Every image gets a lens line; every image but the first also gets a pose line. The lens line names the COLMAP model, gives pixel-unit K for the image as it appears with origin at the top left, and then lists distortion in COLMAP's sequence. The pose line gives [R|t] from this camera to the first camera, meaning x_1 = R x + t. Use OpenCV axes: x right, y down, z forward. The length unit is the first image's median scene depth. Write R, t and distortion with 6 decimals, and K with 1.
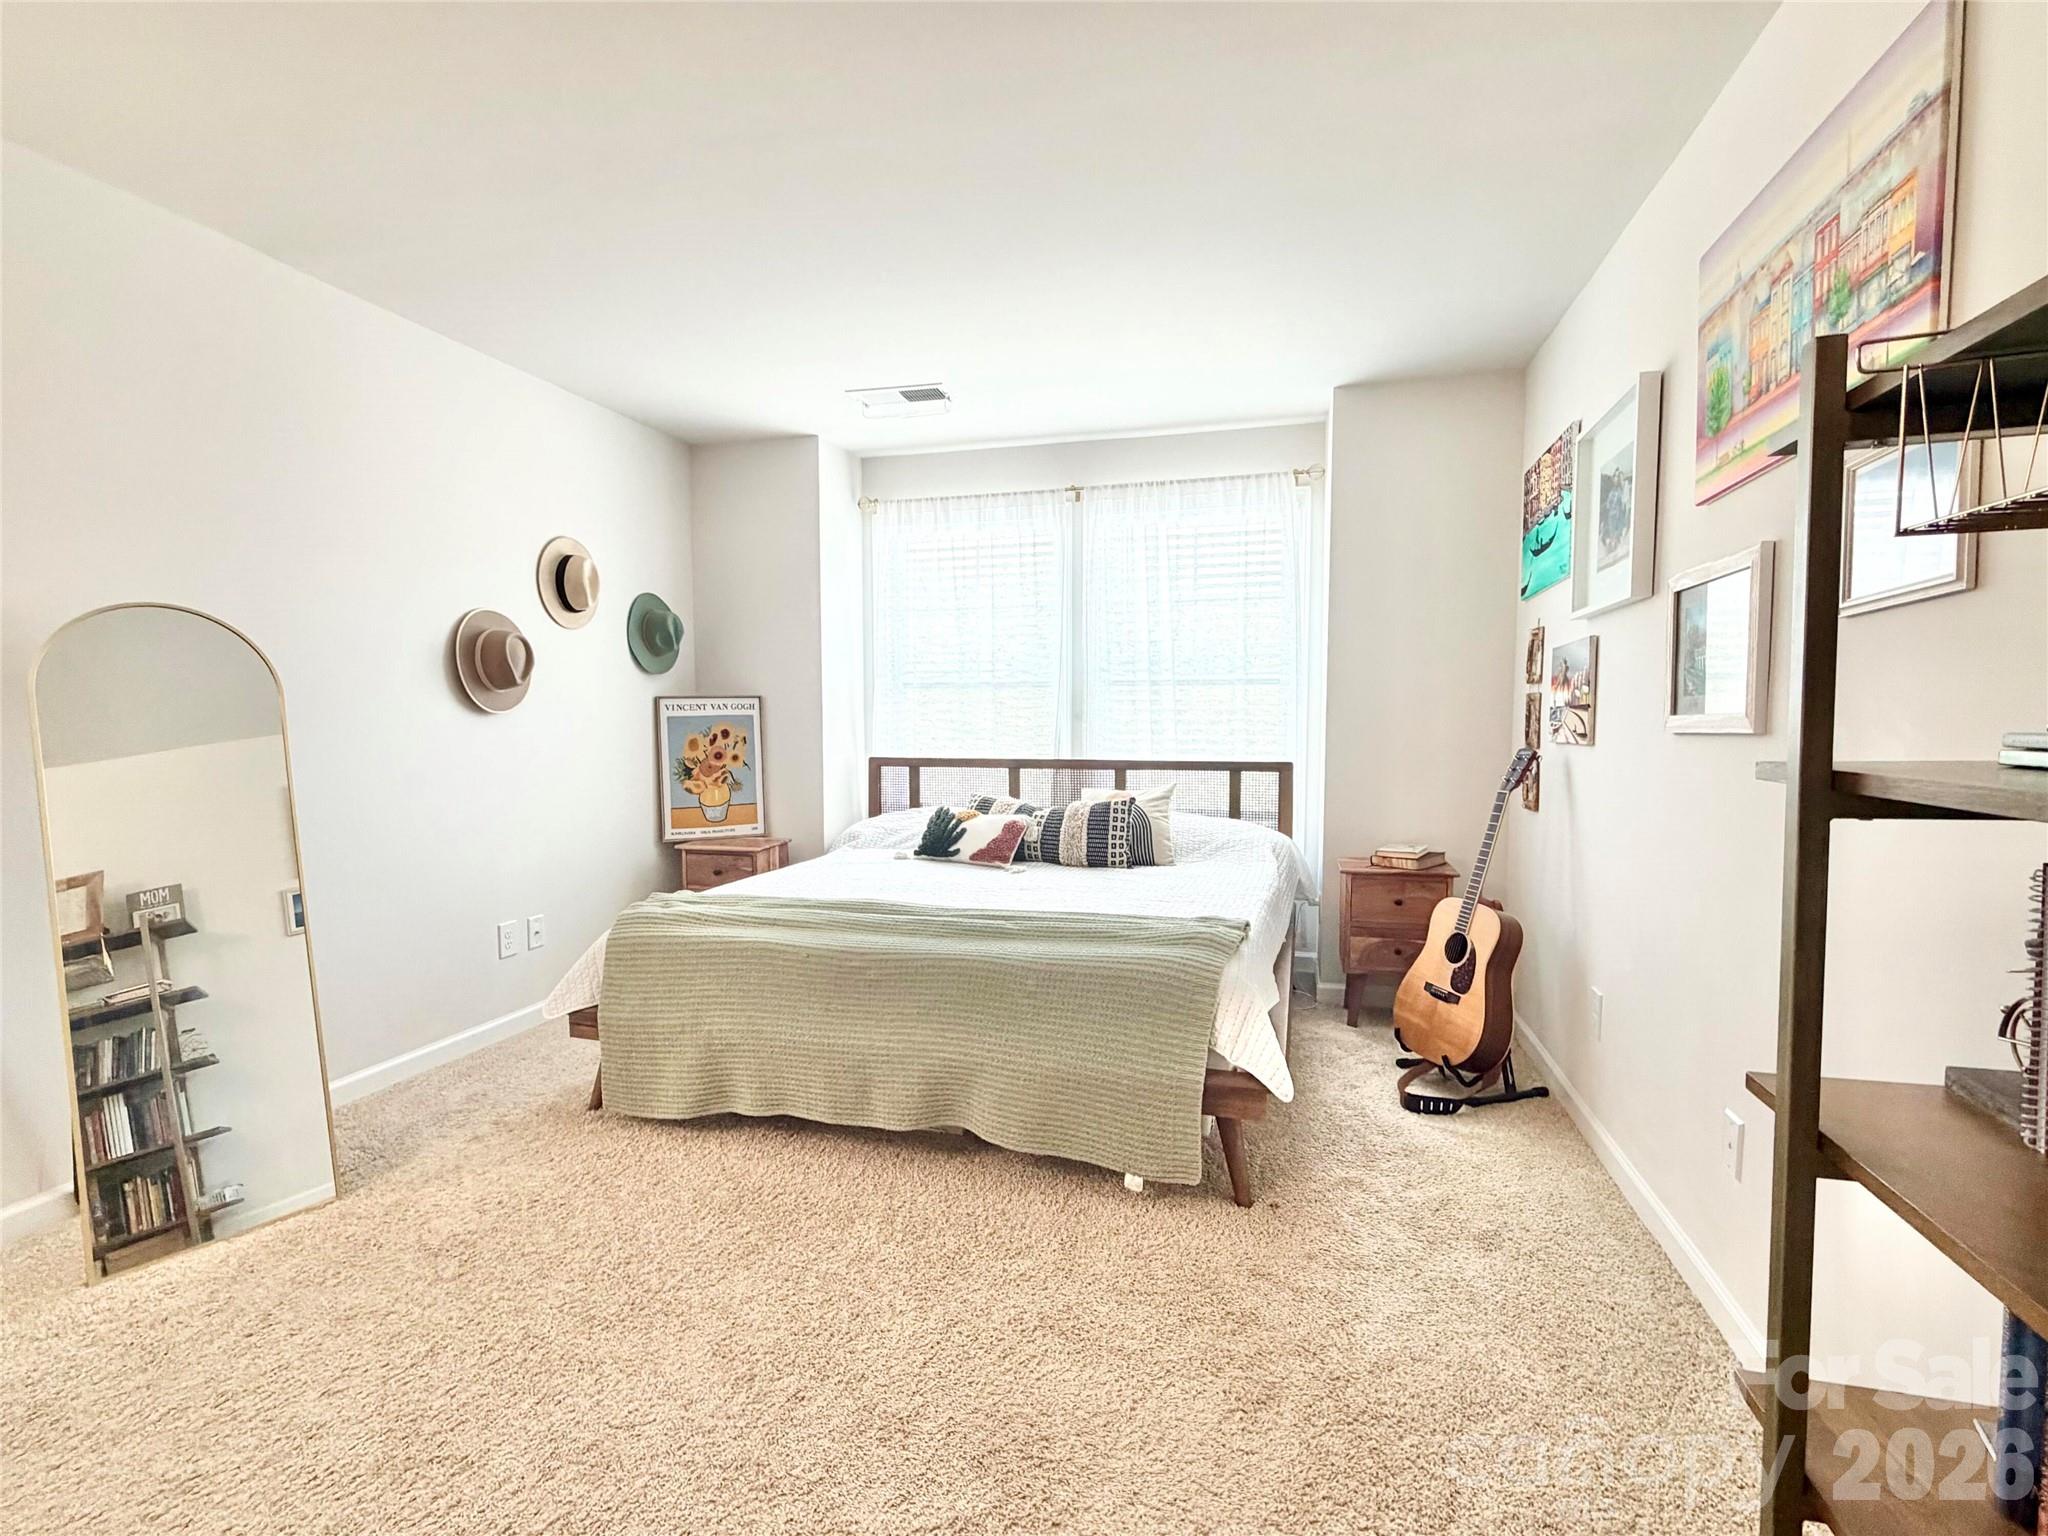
lens RADIAL K [[921.9, 0, 1024.0], [0, 921.9, 768.0], [0, 0, 1]] dist [-0.000027, 0.000034]
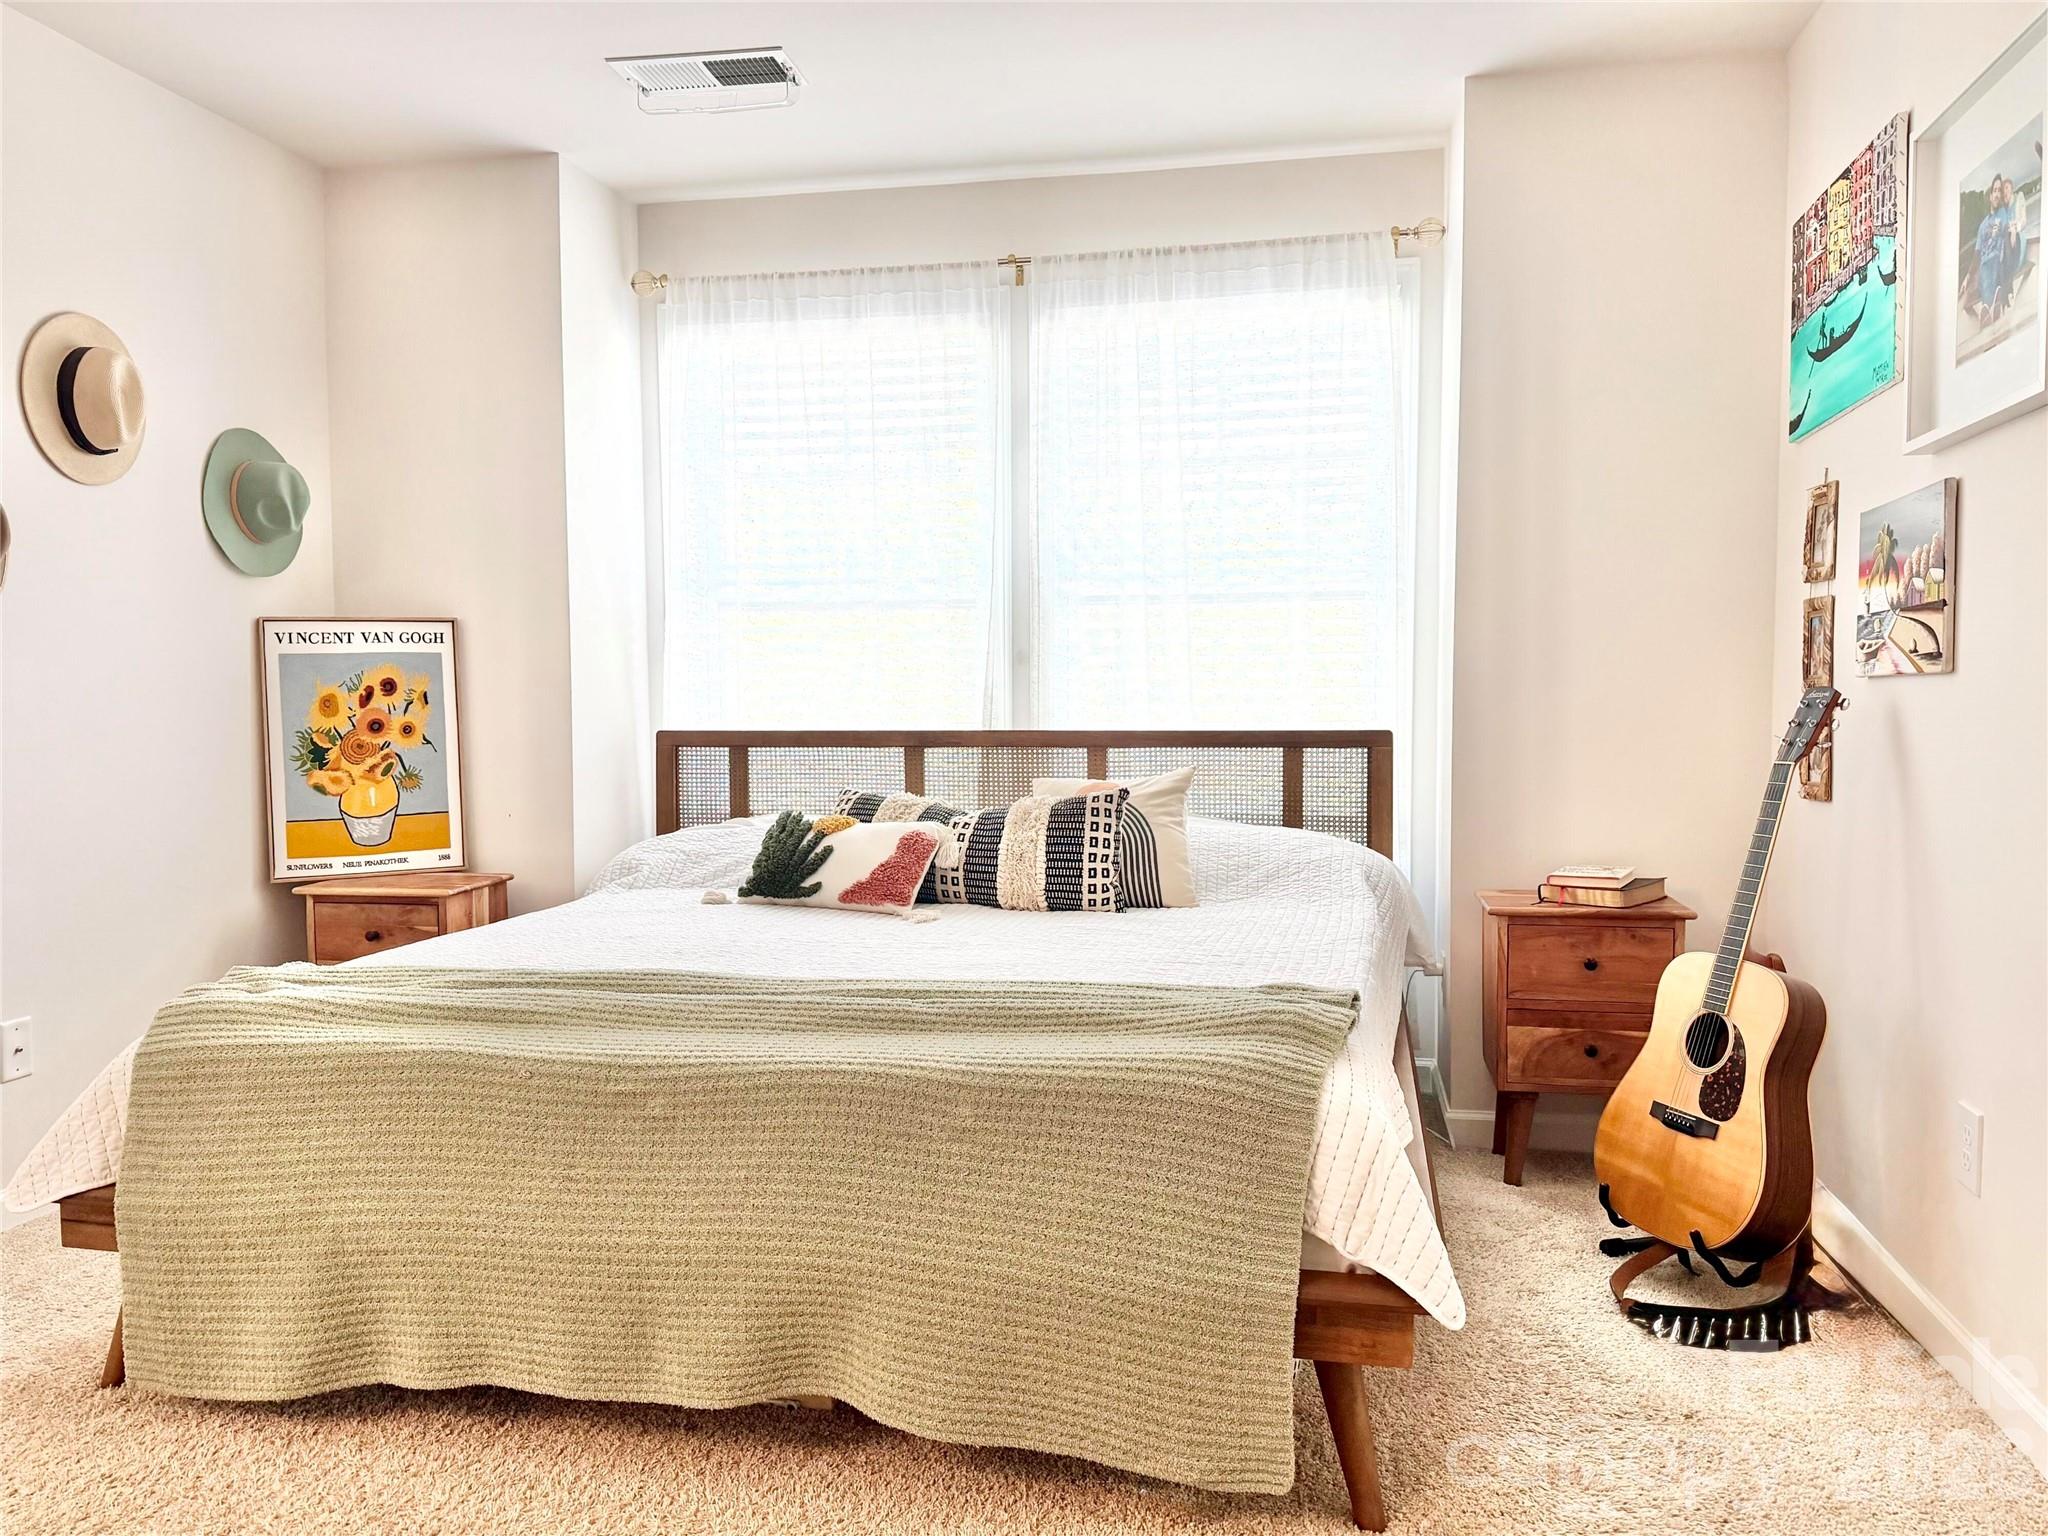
lens RADIAL K [[1454.0, 0, 1024.0], [0, 1454.0, 768.0], [0, 0, 1]] dist [0.122750, -0.191505]
pose [[0.997074, -0.006148, 0.076195, -0.015275], [0.007010, 0.999914, -0.011050, 0.032464], [-0.076120, 0.011552, 0.997032, 0.113748]]
